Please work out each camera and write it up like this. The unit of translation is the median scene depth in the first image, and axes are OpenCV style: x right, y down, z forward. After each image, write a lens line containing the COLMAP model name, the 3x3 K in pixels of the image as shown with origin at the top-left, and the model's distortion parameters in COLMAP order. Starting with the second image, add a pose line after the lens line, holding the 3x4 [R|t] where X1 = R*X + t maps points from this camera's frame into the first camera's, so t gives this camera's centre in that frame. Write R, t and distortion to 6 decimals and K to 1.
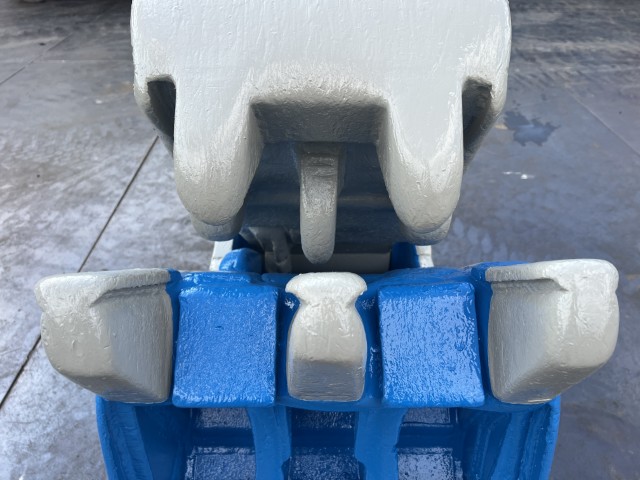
lens RADIAL K [[489.4, 0, 327.4], [0, 489.4, 239.4], [0, 0, 1]] dist [0.050097, -0.063824]
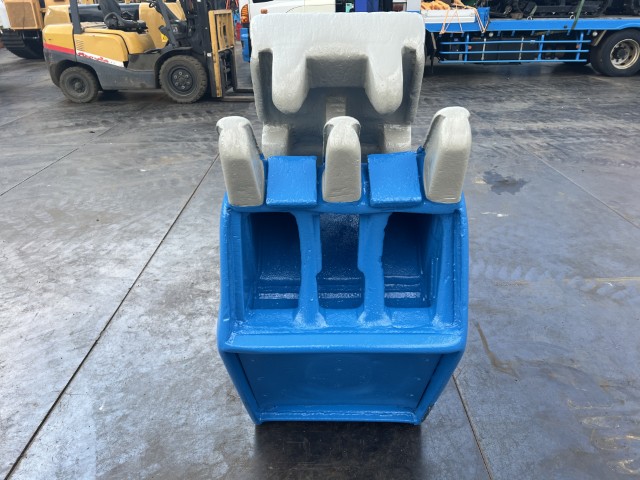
lens RADIAL K [[484.5, 0, 321.9], [0, 484.5, 238.9], [0, 0, 1]] dist [0.067527, -0.079421]
pose [[0.999700, -0.014063, -0.020040, -0.008910], [0.009942, 0.981229, -0.192591, 0.158854], [0.022372, 0.192334, 0.981075, -0.167316]]
